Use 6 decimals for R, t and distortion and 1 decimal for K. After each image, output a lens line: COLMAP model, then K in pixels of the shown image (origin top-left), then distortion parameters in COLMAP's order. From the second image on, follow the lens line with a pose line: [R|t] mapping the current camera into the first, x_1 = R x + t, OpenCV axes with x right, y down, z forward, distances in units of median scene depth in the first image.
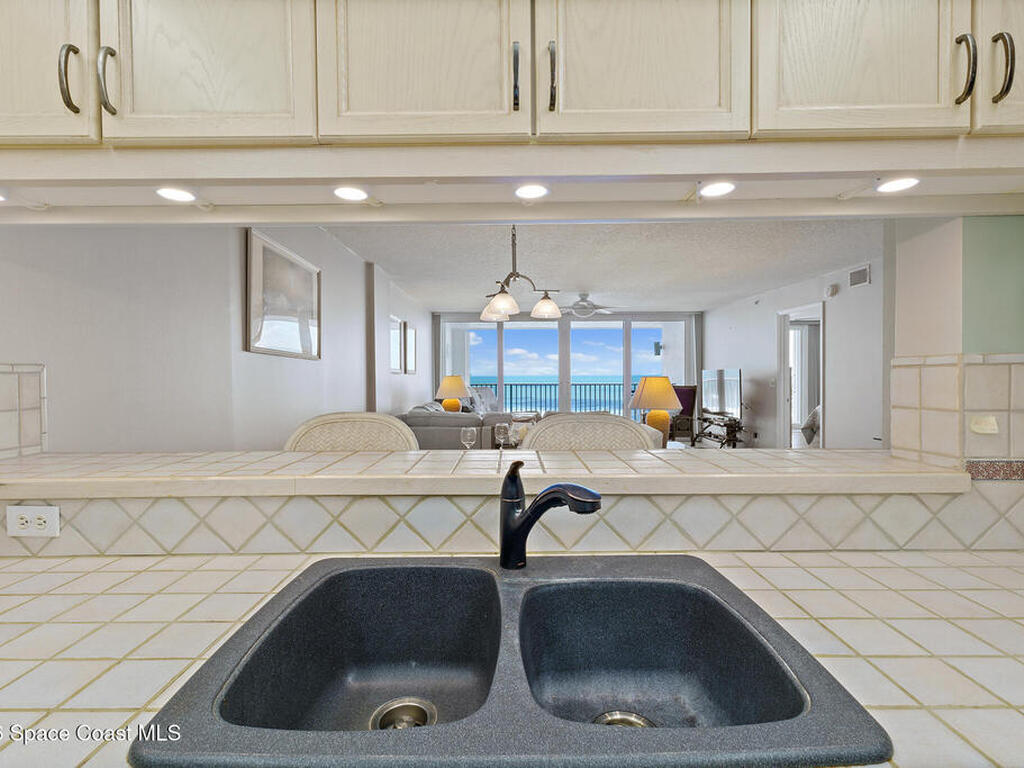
lens RADIAL K [[487.2, 0, 509.4], [0, 487.2, 380.0], [0, 0, 1]] dist [0.003371, 0.000452]
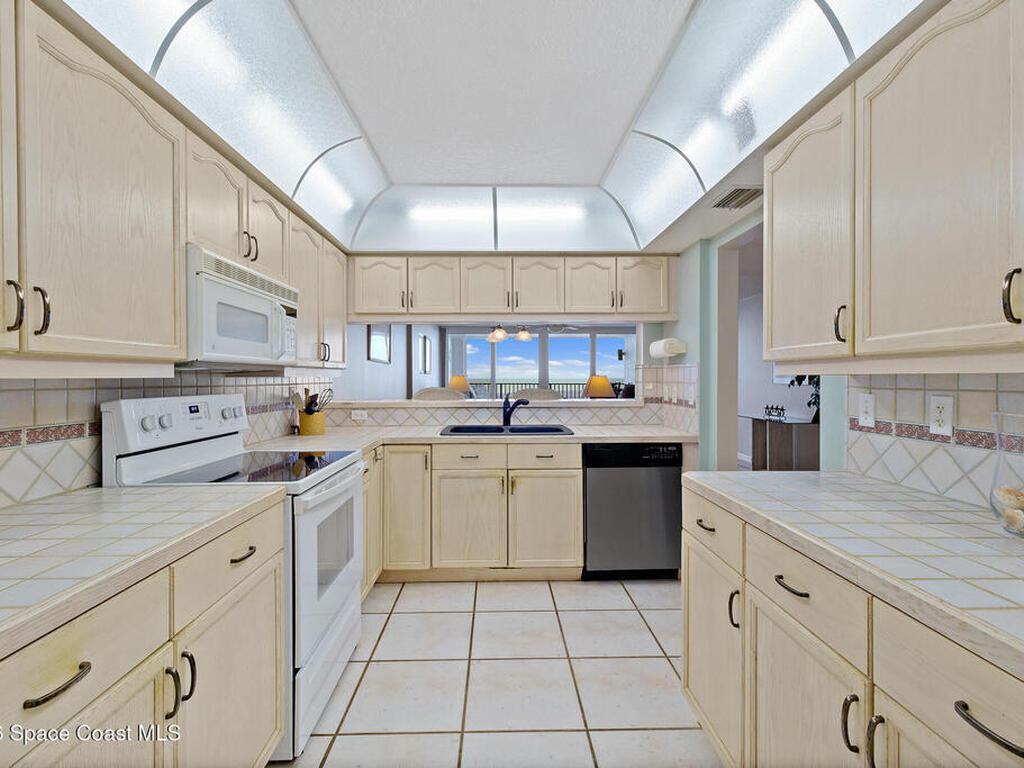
lens RADIAL K [[482.5, 0, 508.2], [0, 482.5, 384.7], [0, 0, 1]] dist [0.006353, -0.000168]
pose [[0.999753, 0.003660, 0.021922, -0.053966], [-0.003767, 0.999981, 0.004856, 0.066986], [-0.021903, -0.004938, 0.999748, -2.212669]]
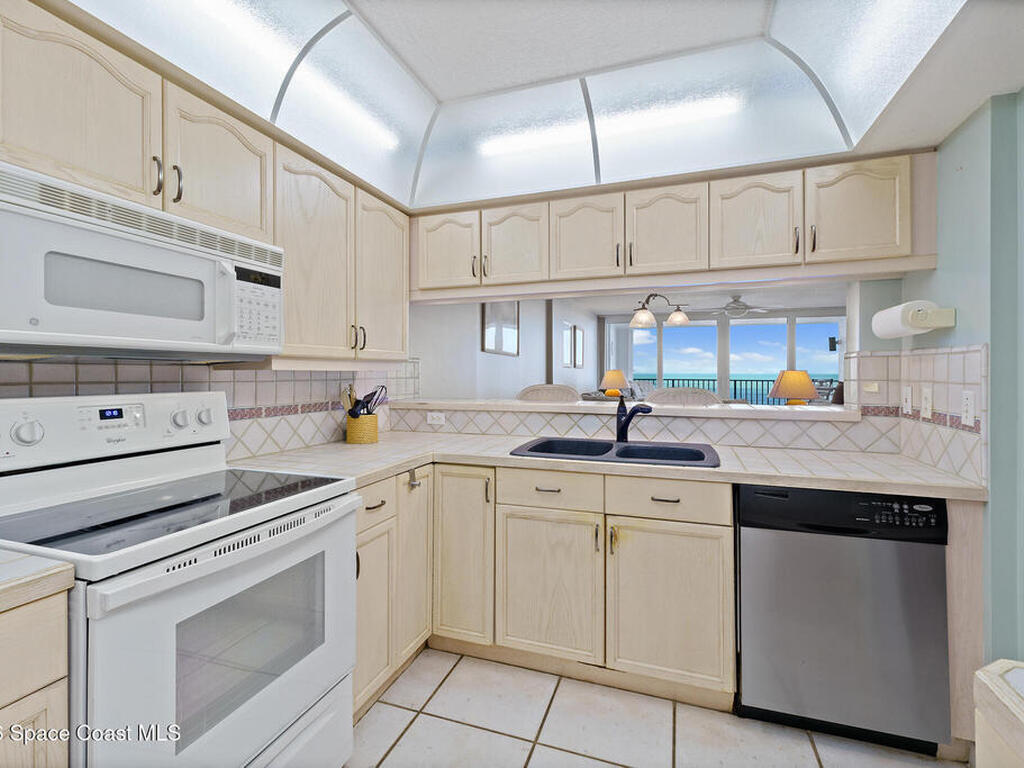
lens RADIAL K [[485.3, 0, 508.3], [0, 485.3, 373.8], [0, 0, 1]] dist [0.003622, 0.001022]
pose [[0.941370, 0.007937, -0.337283, 0.257370], [-0.009985, 0.999941, -0.004336, 0.058801], [0.337228, 0.007449, 0.941393, -1.295193]]
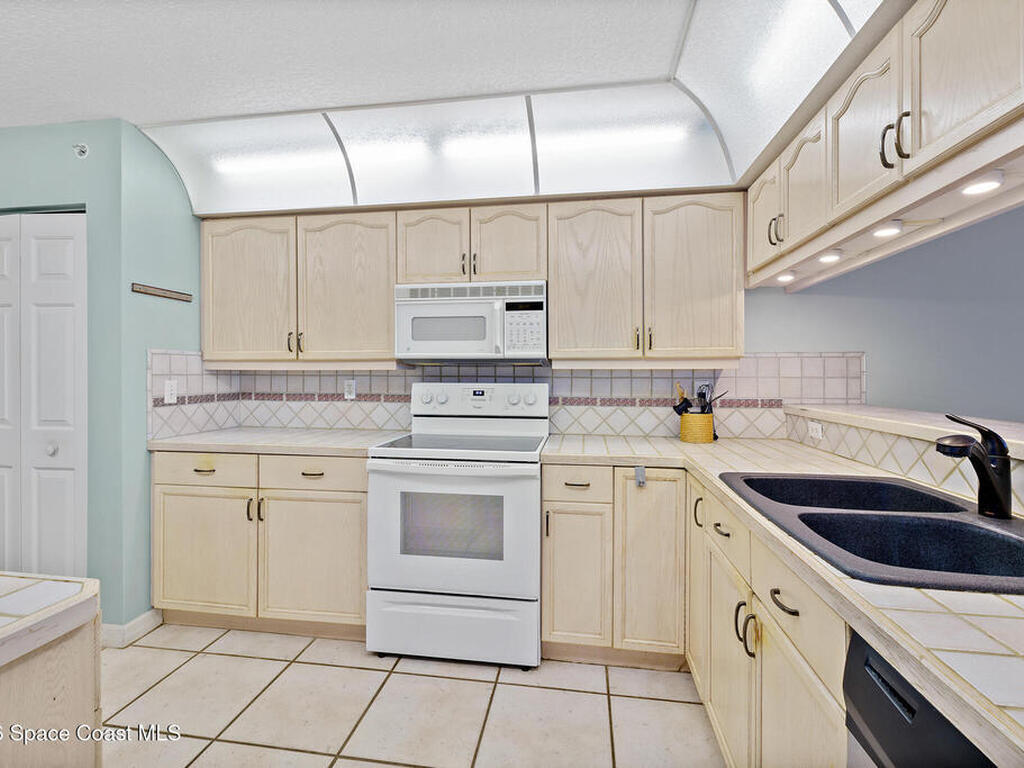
lens RADIAL K [[482.8, 0, 511.3], [0, 482.8, 375.1], [0, 0, 1]] dist [-0.000706, 0.000095]
pose [[-0.151450, 0.012288, -0.988389, 1.157613], [-0.008451, 0.999870, 0.013726, 0.046847], [0.988429, 0.010431, -0.151326, 0.064527]]
